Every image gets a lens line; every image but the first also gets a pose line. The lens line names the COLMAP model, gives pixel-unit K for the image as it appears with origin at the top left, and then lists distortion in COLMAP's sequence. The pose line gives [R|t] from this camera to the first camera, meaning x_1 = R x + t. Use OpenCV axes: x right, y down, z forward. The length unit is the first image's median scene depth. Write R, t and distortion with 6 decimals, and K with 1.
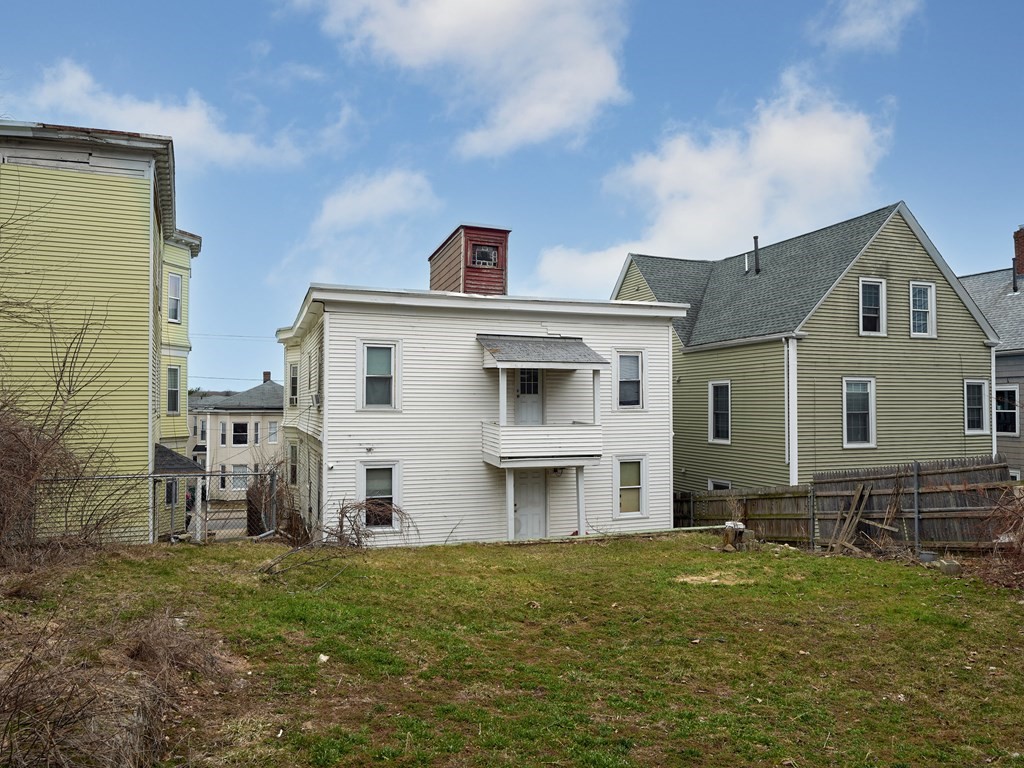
lens RADIAL K [[727.4, 0, 500.9], [0, 727.4, 391.5], [0, 0, 1]] dist [0.000682, 0.000756]
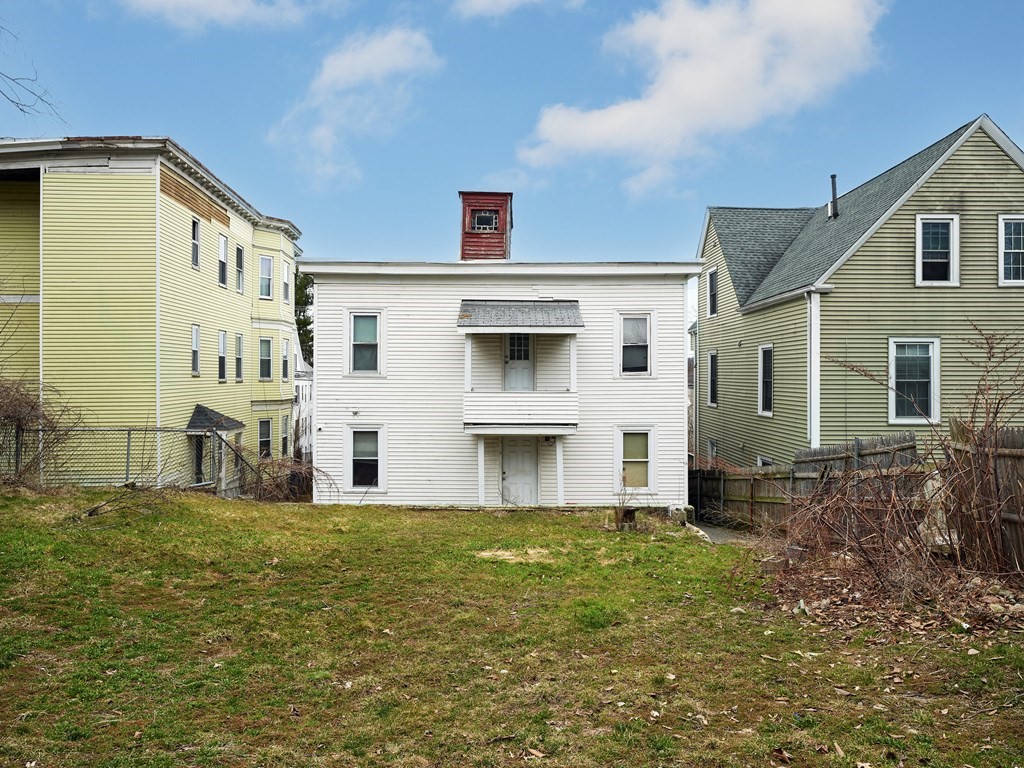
lens RADIAL K [[727.4, 0, 505.8], [0, 727.4, 379.4], [0, 0, 1]] dist [0.000682, 0.000756]
pose [[0.939933, 0.004190, -0.341333, 0.347784], [0.003537, 0.999751, 0.022012, 0.007922], [0.341340, -0.021897, 0.939685, 0.076442]]
